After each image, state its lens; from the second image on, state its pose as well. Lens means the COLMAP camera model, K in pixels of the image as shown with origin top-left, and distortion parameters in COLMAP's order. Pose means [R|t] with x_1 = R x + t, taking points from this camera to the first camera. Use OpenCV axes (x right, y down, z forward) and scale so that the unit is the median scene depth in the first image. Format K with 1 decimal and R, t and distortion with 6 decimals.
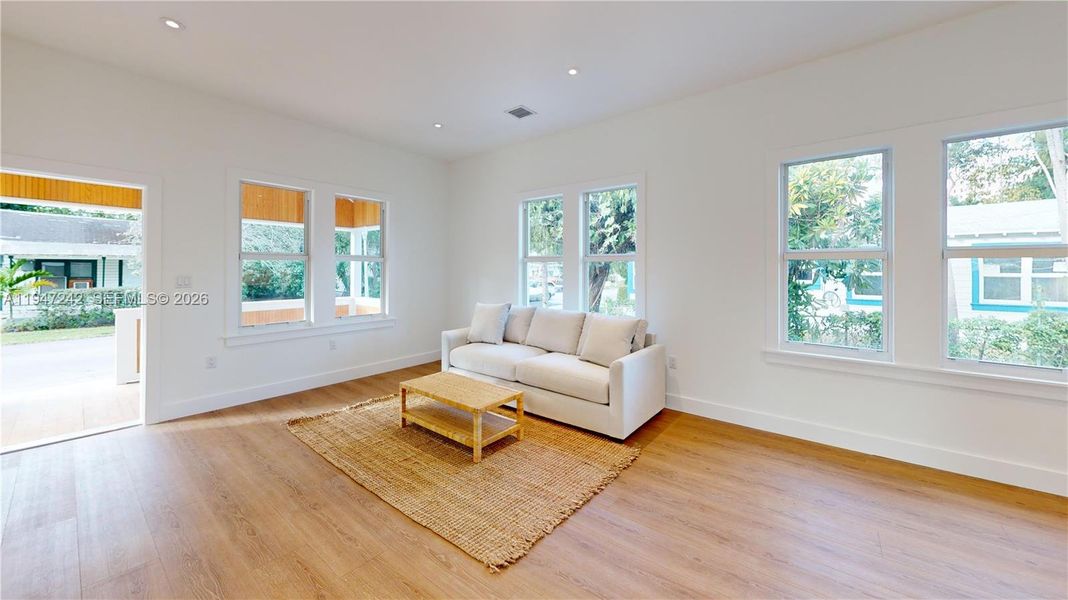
lens RADIAL K [[374.3, 0, 536.4], [0, 374.3, 292.3], [0, 0, 1]] dist [0.000108, 0.000052]
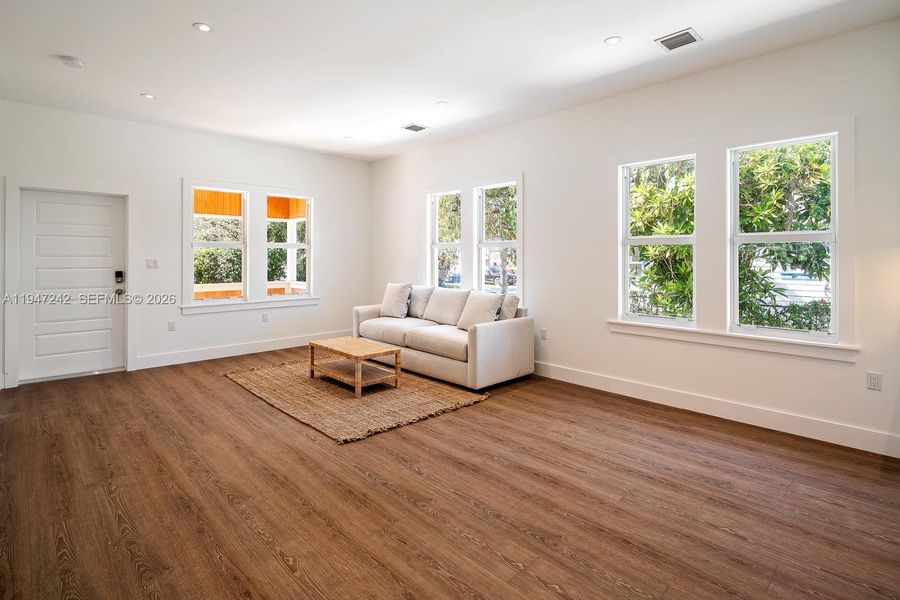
lens RADIAL K [[432.0, 0, 454.9], [0, 432.0, 258.6], [0, 0, 1]] dist [-0.003137, -0.001049]
pose [[0.991020, -0.001507, -0.133705, 0.329032], [-0.006116, 0.998379, -0.056586, 0.040179], [0.133574, 0.056896, 0.989404, -0.417333]]
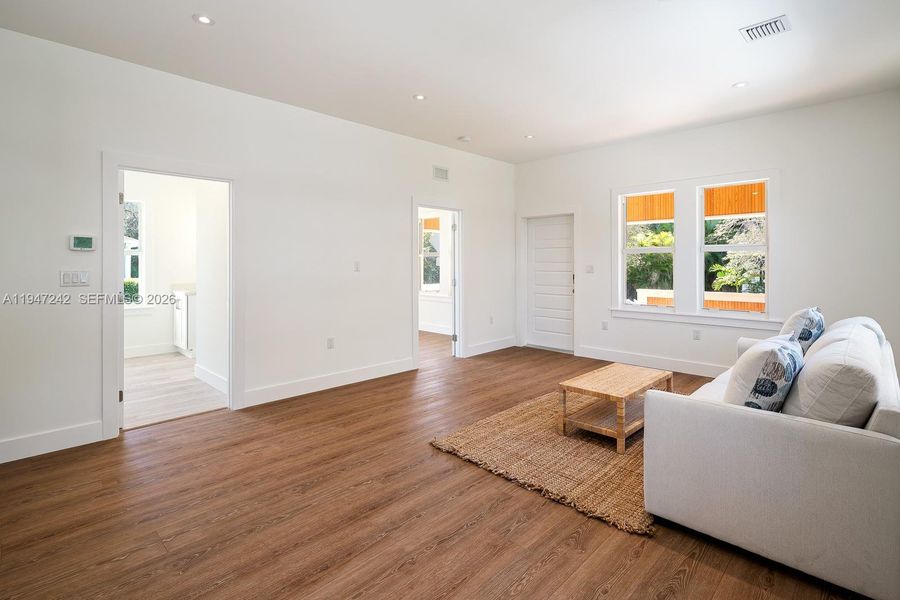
lens RADIAL K [[432.0, 0, 454.9], [0, 432.0, 258.6], [0, 0, 1]] dist [-0.003137, -0.001049]
pose [[-0.077996, -0.011183, -0.996891, 0.959956], [-0.059299, 0.998219, -0.006559, -0.026240], [0.995189, 0.058603, -0.078521, 0.654173]]
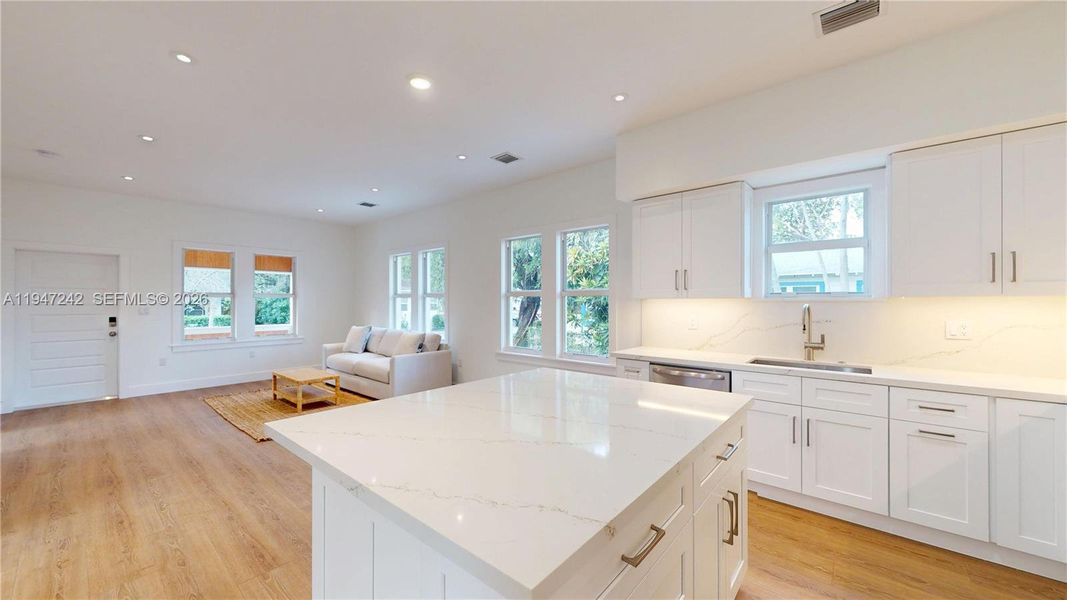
lens RADIAL K [[368.4, 0, 532.0], [0, 368.4, 304.8], [0, 0, 1]] dist [-0.015022, 0.000114]
pose [[0.999944, -0.001525, -0.010479, 0.807851], [0.000910, 0.998288, -0.058490, 0.045989], [0.010550, 0.058477, 0.998233, -0.613116]]
